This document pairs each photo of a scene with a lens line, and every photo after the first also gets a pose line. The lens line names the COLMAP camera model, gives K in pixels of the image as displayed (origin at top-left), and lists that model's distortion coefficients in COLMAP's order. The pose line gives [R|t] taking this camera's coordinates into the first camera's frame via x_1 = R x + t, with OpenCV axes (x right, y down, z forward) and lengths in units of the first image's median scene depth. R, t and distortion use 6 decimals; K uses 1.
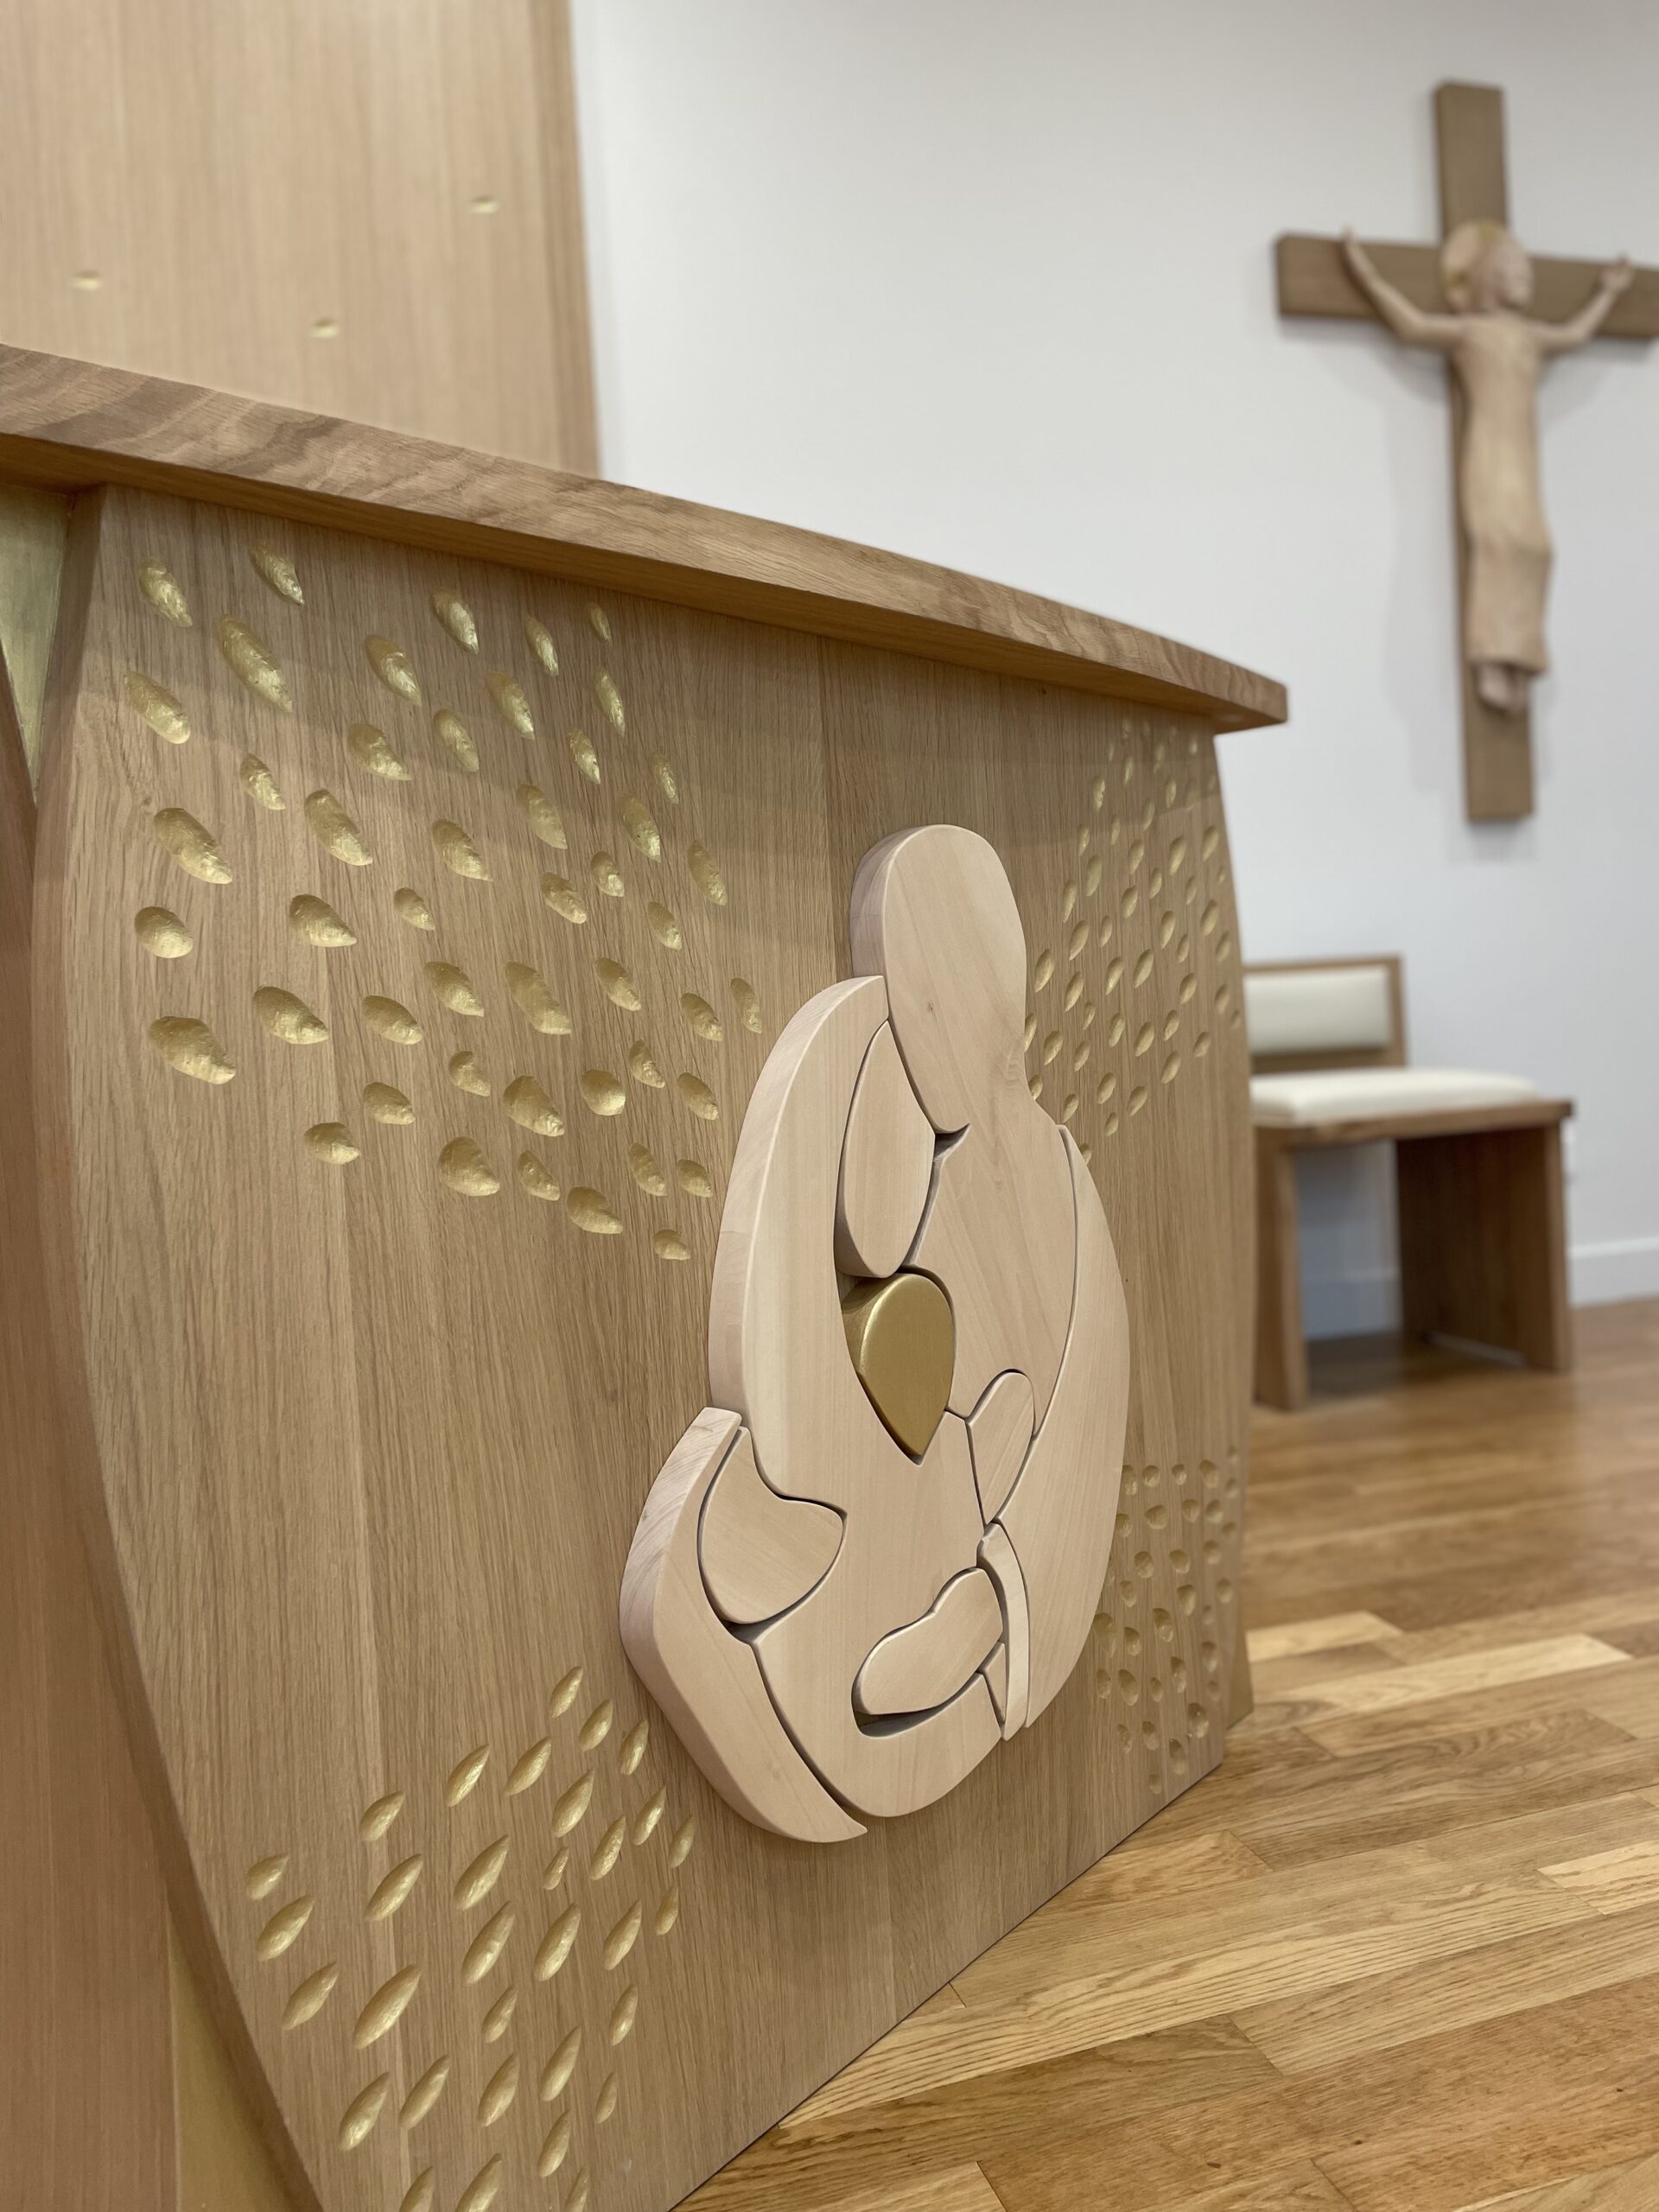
lens RADIAL K [[1649.4, 0, 829.5], [0, 1649.4, 1106.0], [0, 0, 1]] dist [0.082967, -0.107519]
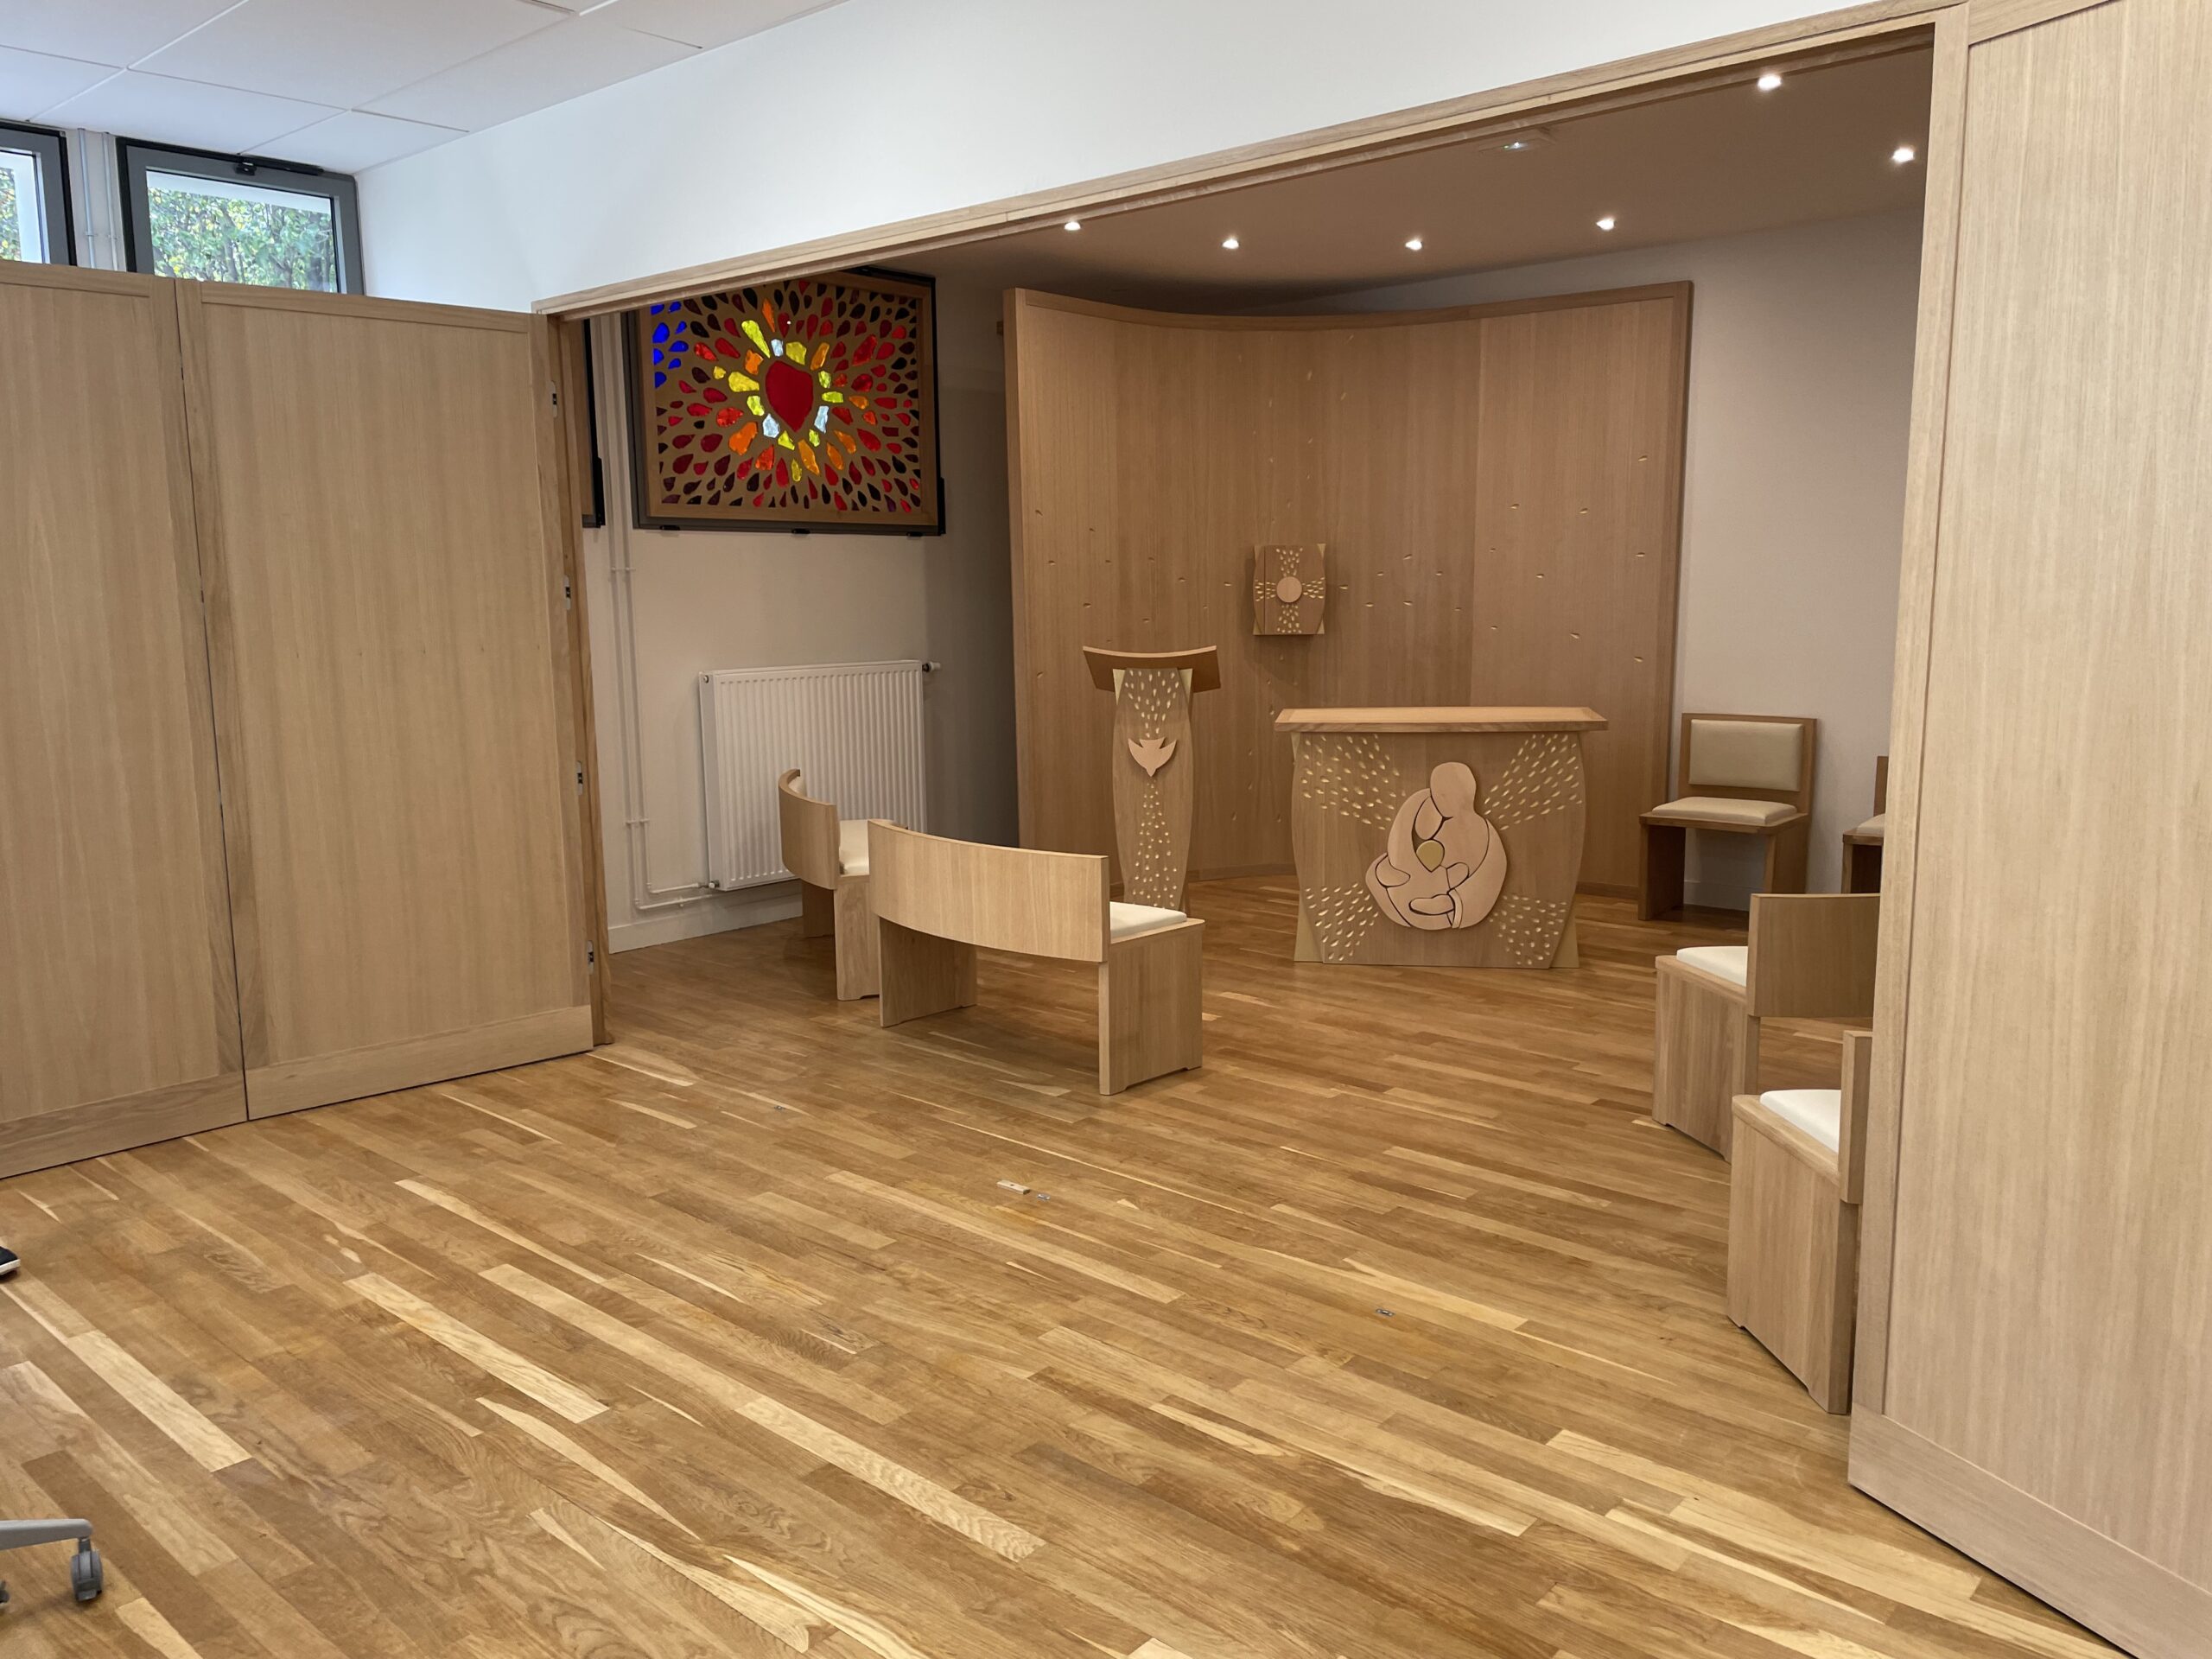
lens RADIAL K [[1649.4, 0, 1106.0], [0, 1649.4, 829.5], [0, 0, 1]] dist [0.082967, -0.107519]
pose [[0.523434, 0.183937, -0.831976, 5.160501], [-0.059220, 0.981914, 0.179828, -1.099827], [0.850006, -0.044858, 0.524860, -3.643088]]
